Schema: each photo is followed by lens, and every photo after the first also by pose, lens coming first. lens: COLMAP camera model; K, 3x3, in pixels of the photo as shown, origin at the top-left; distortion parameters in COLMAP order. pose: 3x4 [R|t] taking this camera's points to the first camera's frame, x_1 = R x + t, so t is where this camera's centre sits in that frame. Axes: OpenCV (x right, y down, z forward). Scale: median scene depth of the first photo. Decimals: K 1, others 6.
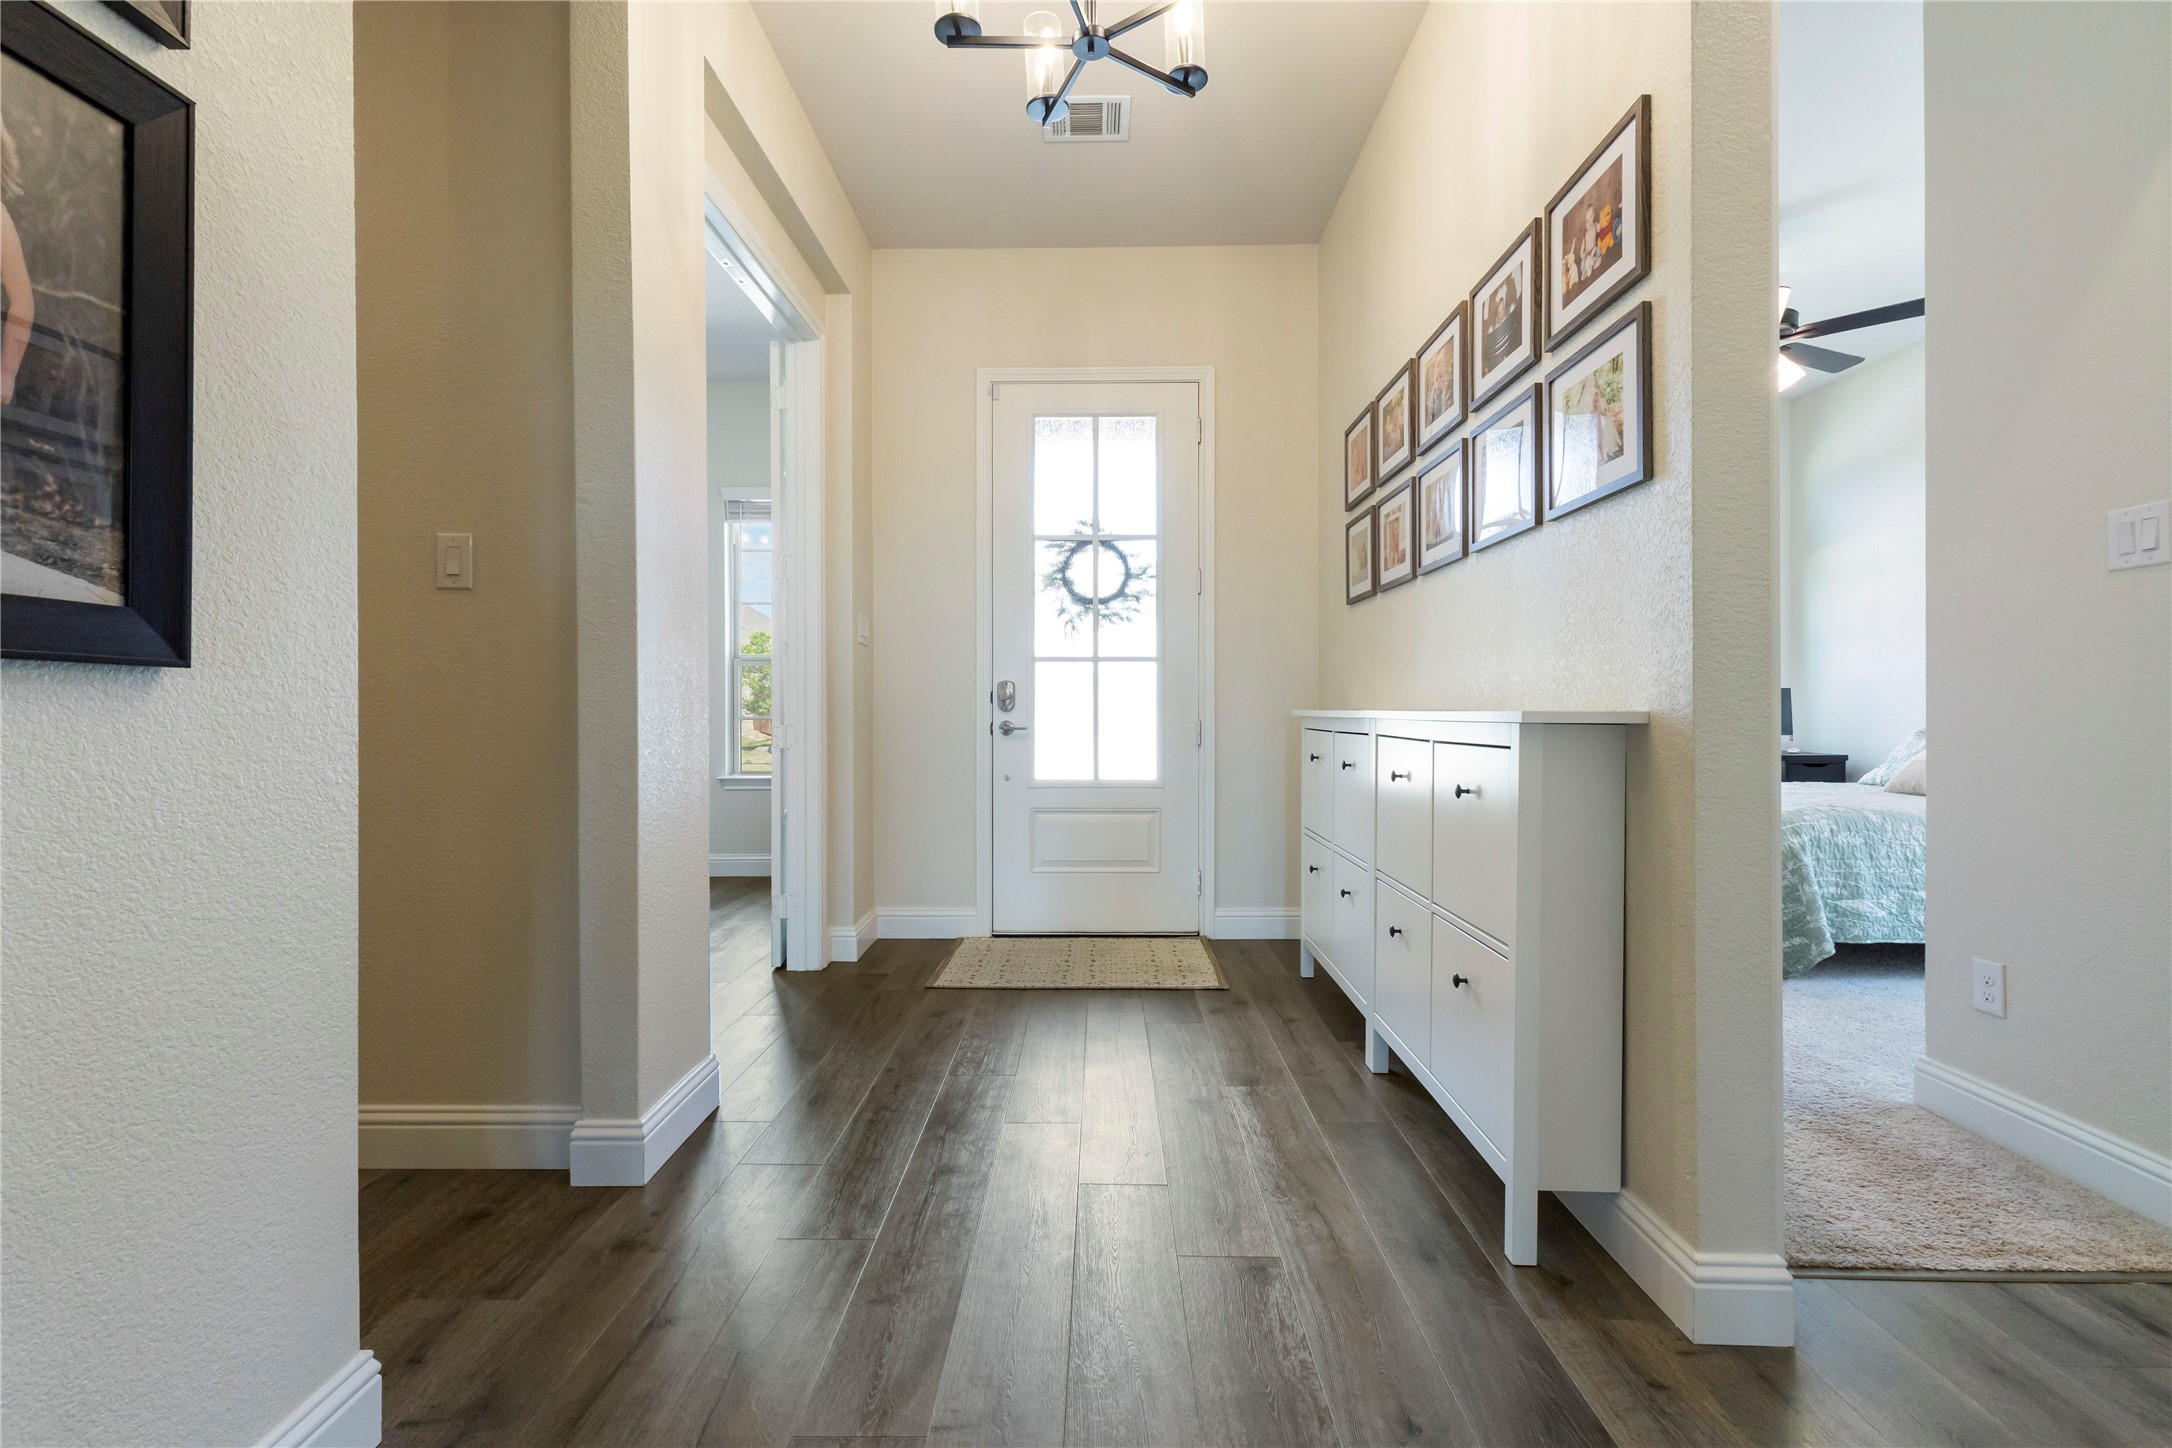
lens RADIAL K [[1012.8, 0, 1085.6], [0, 1012.8, 699.1], [0, 0, 1]] dist [-0.001265, 0.000371]
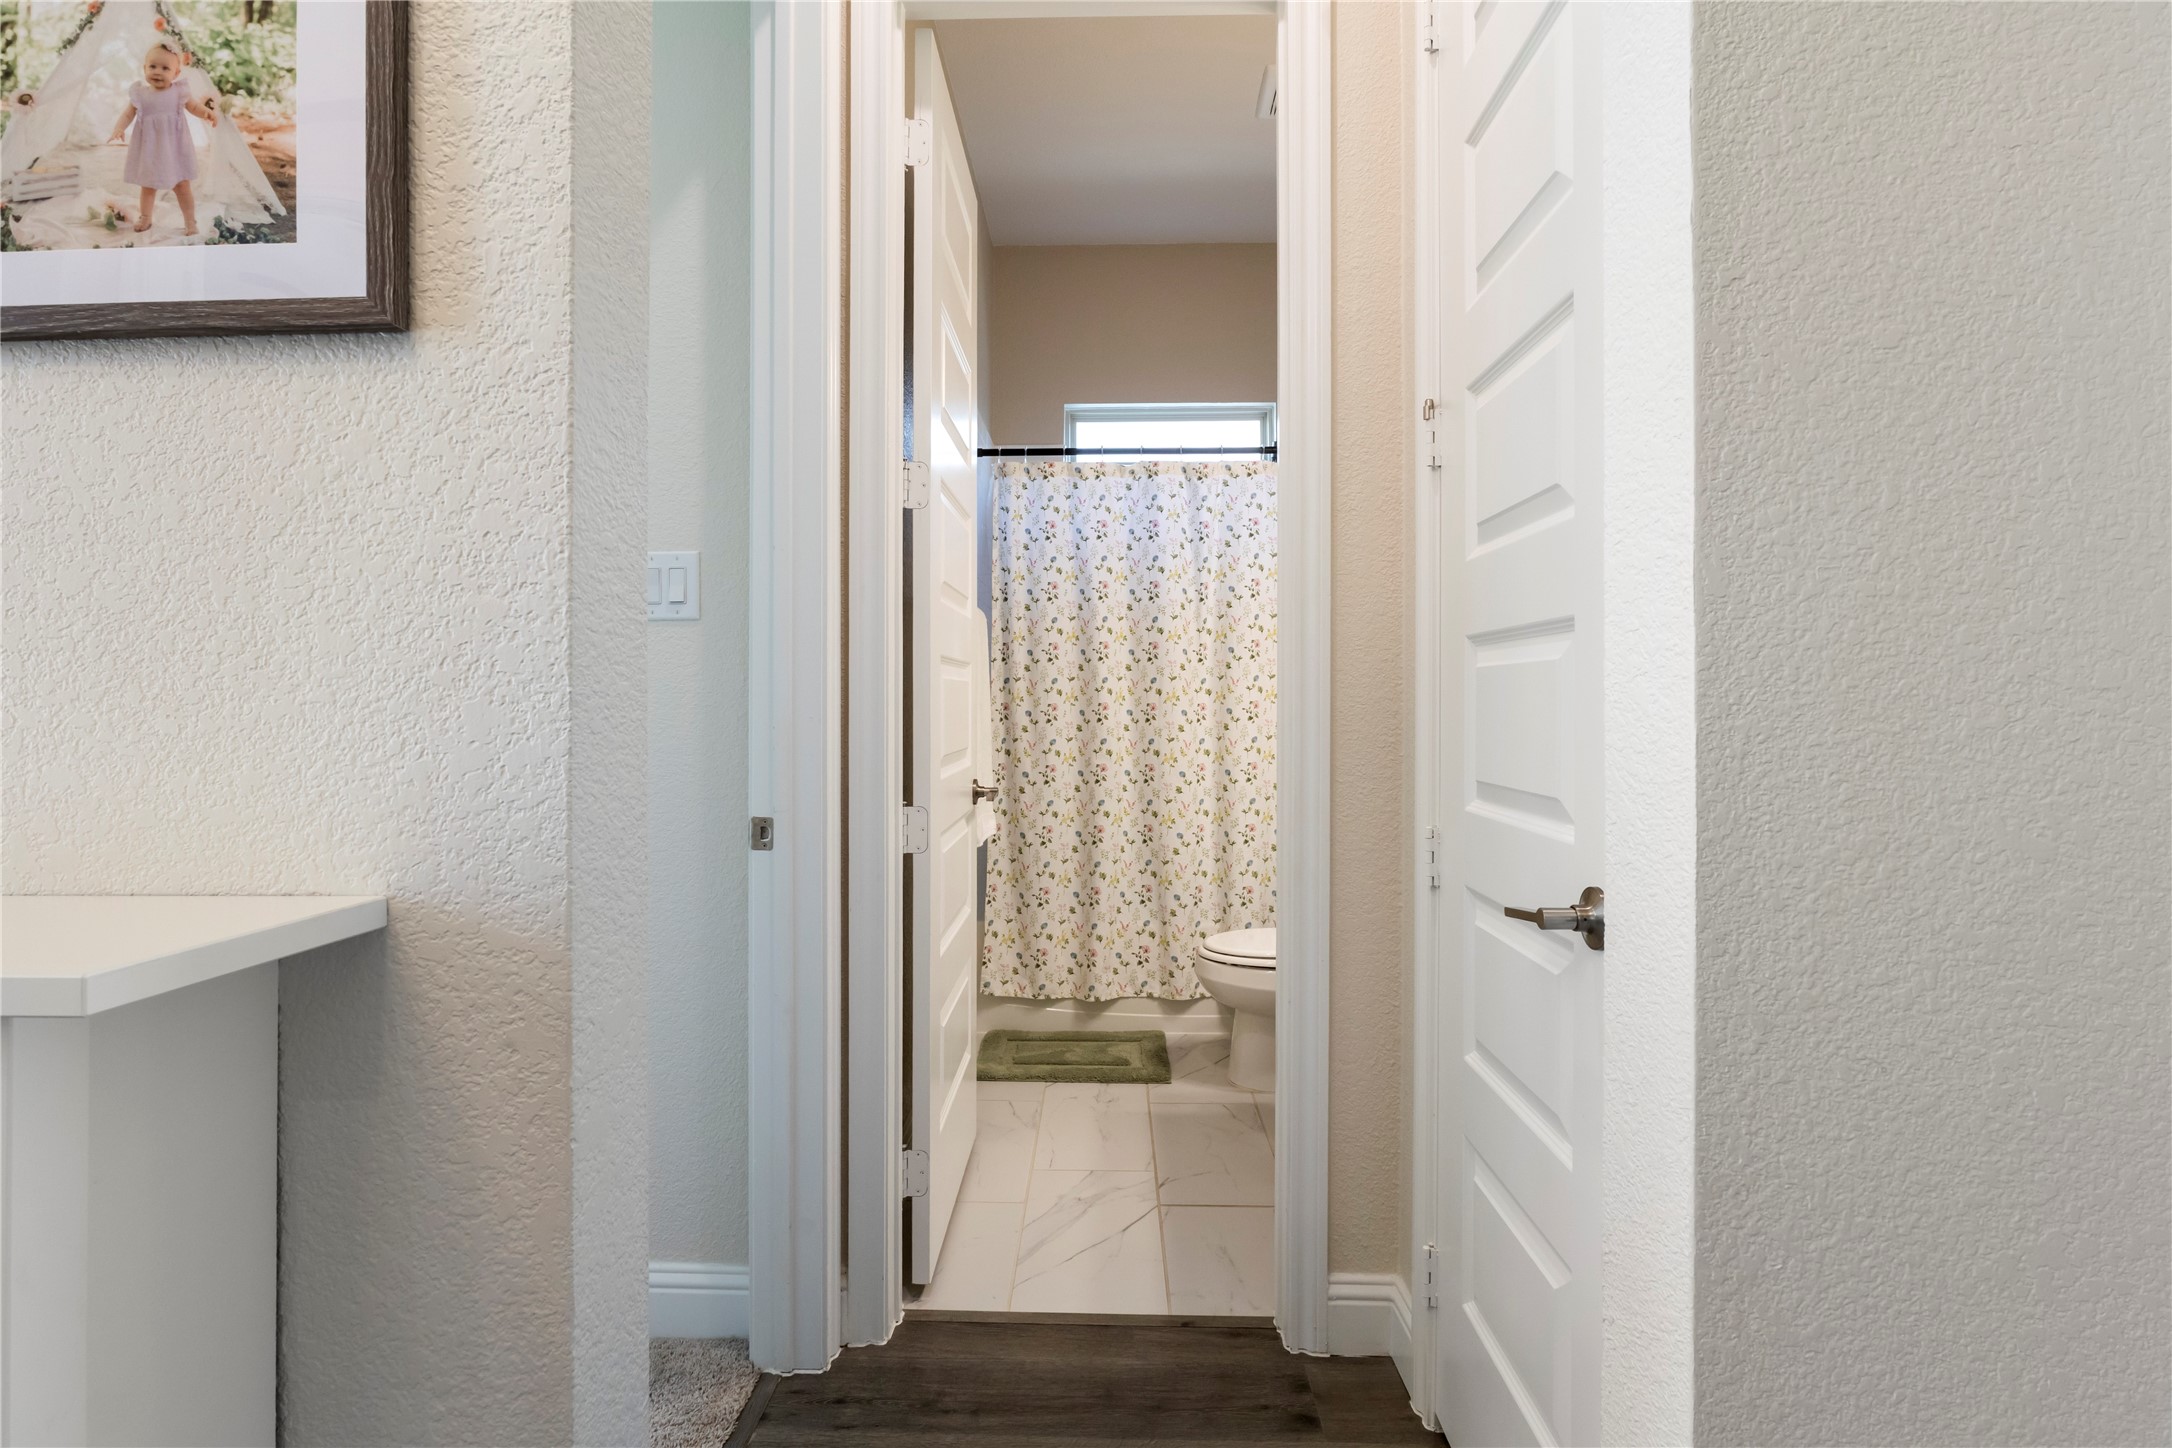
lens RADIAL K [[1023.8, 0, 1083.6], [0, 1023.8, 696.9], [0, 0, 1]] dist [-0.001419, -0.000238]
pose [[0.020687, 0.006706, 0.999764, 0.150132], [-0.004391, 0.999968, -0.006616, -0.066969], [-0.999776, -0.004253, 0.020716, 0.711850]]
